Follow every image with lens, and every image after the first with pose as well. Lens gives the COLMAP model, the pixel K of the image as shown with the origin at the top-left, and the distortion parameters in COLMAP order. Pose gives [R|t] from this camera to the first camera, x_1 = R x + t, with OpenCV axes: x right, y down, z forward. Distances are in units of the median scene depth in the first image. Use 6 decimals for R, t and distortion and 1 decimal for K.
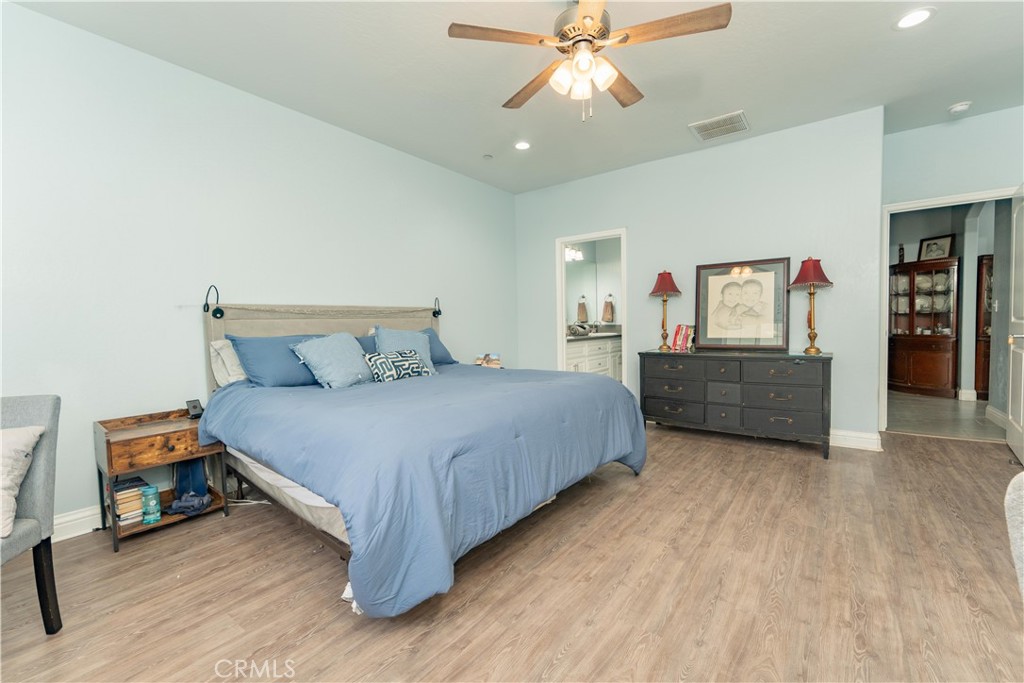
lens RADIAL K [[412.9, 0, 519.4], [0, 412.9, 341.6], [0, 0, 1]] dist [0.001175, -0.000471]
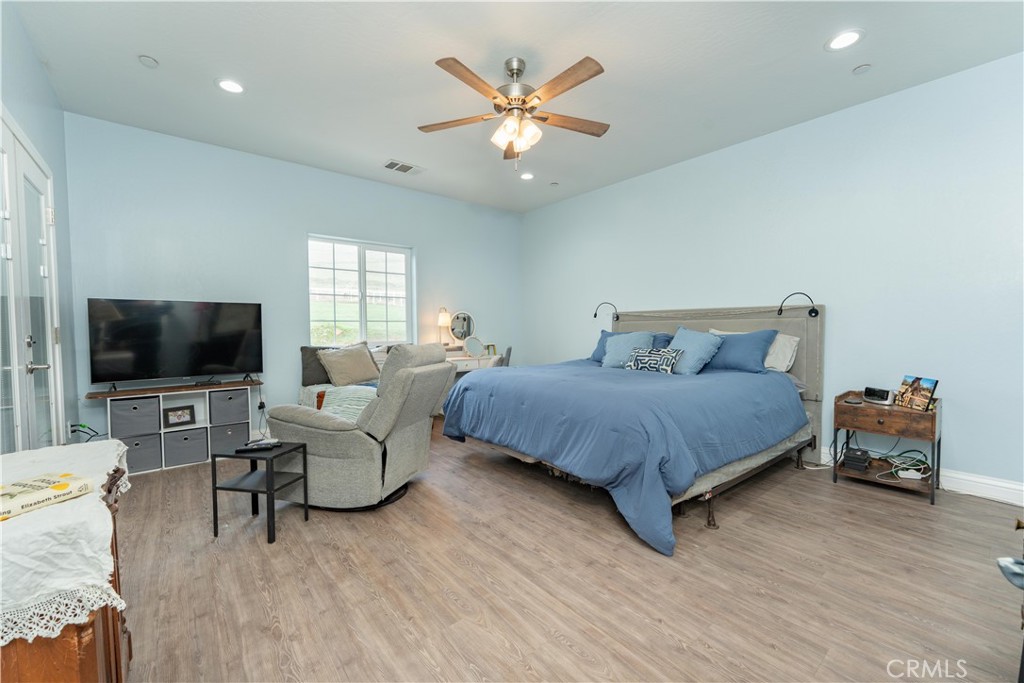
lens RADIAL K [[412.9, 0, 517.6], [0, 412.9, 343.8], [0, 0, 1]] dist [0.001175, -0.000471]
pose [[-0.217059, 0.057301, -0.974475, 1.299110], [-0.037664, 0.997041, 0.067018, -0.075585], [0.975432, 0.051249, -0.214258, 1.192989]]
